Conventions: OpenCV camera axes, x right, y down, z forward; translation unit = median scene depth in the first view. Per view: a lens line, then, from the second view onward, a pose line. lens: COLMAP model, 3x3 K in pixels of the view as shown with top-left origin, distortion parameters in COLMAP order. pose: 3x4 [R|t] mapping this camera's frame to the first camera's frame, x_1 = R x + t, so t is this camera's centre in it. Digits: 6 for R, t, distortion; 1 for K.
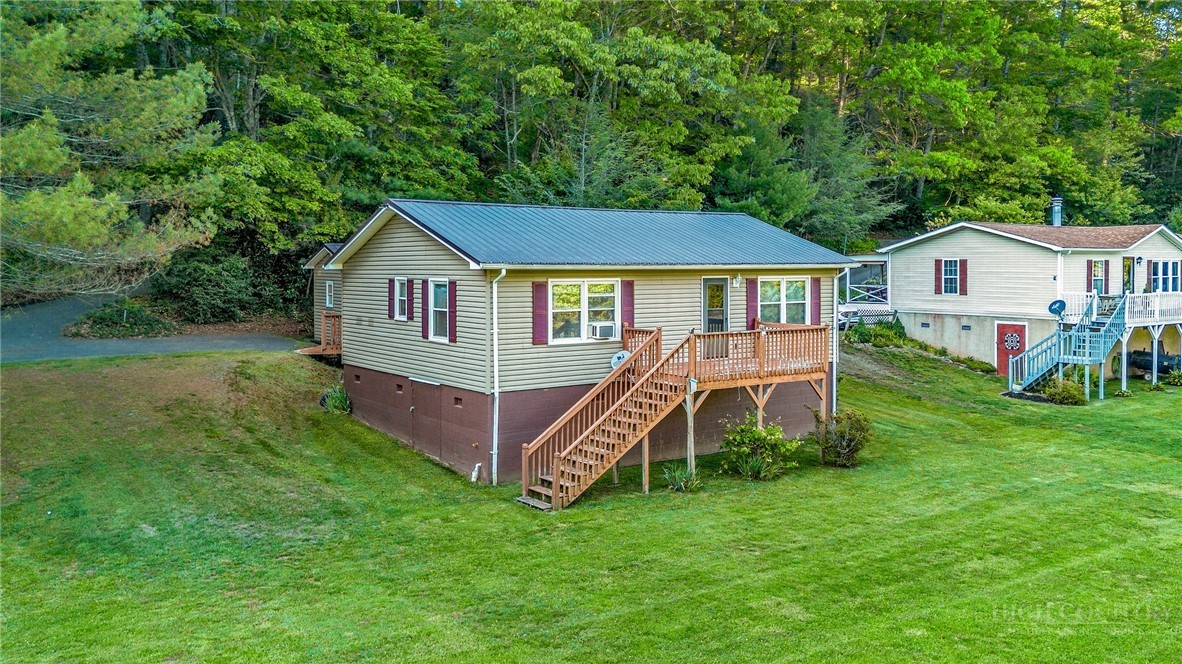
lens RADIAL K [[819.6, 0, 591.0], [0, 819.6, 332.0], [0, 0, 1]] dist [0.023305, 0.000121]
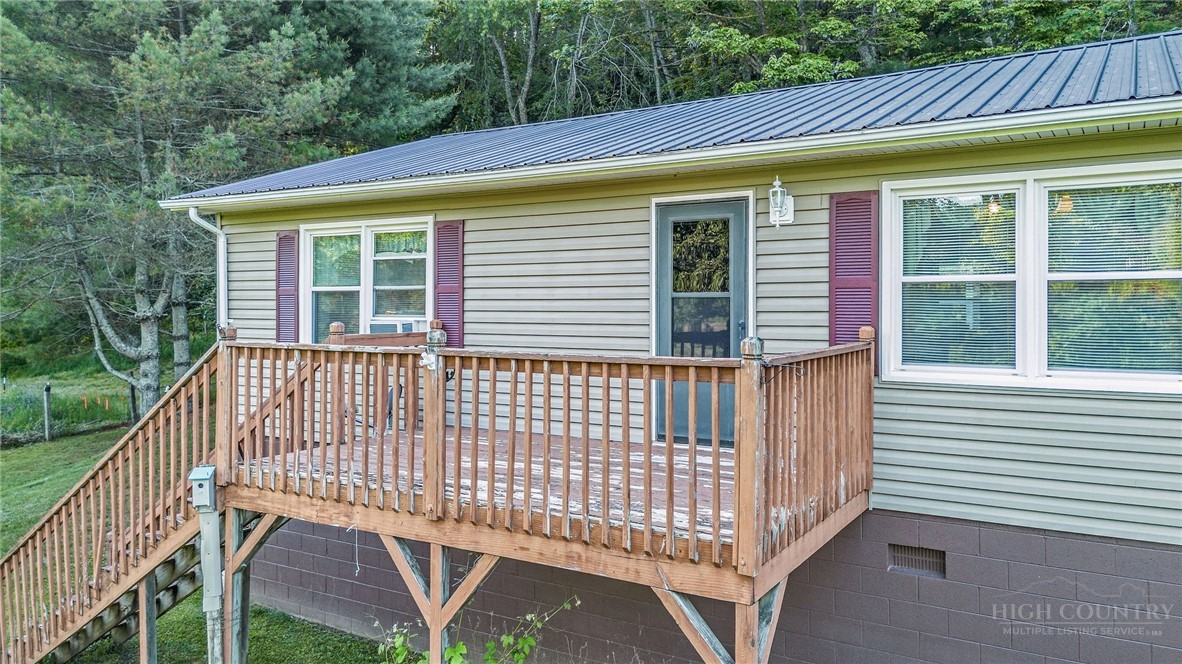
lens RADIAL K [[819.6, 0, 591.0], [0, 819.6, 332.0], [0, 0, 1]] dist [0.023305, 0.000121]
pose [[0.475379, 0.035003, -0.879084, 0.455504], [-0.065740, 0.997828, 0.004182, -0.012025], [0.877321, 0.055803, 0.476648, 0.870953]]
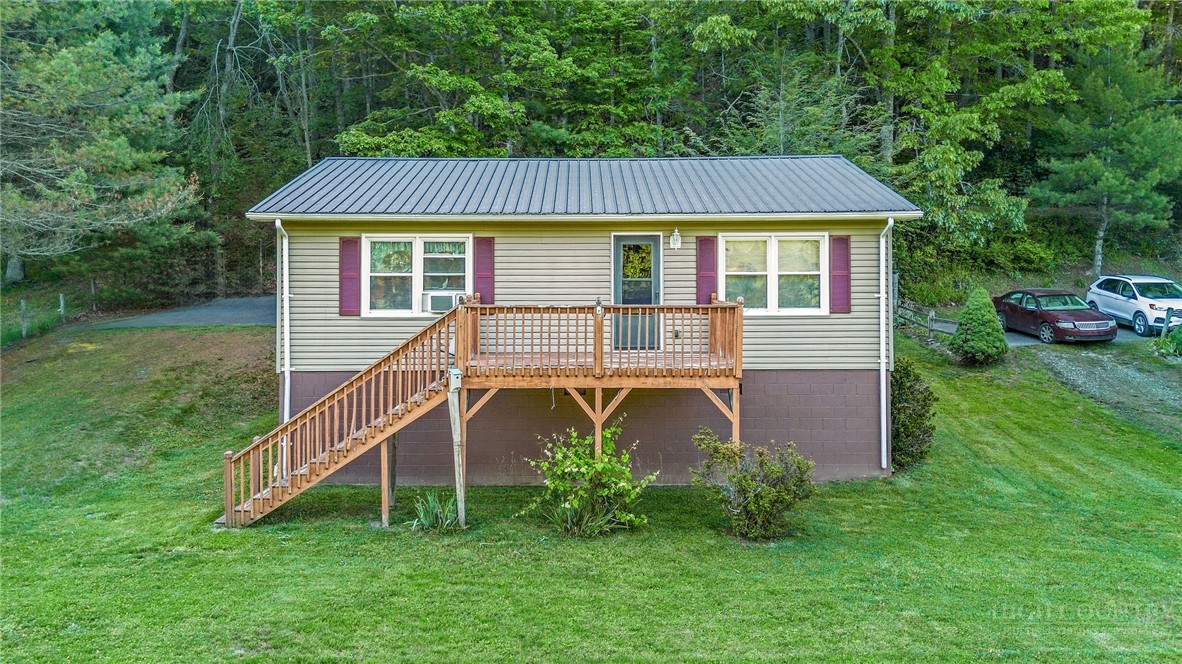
lens RADIAL K [[788.5, 0, 585.2], [0, 788.5, 297.7], [0, 0, 1]] dist [0.003604, -0.000128]
pose [[0.860452, 0.017870, -0.509219, 0.493955], [-0.040734, 0.998599, -0.033788, 0.013374], [0.507901, 0.049815, 0.859974, 0.433908]]
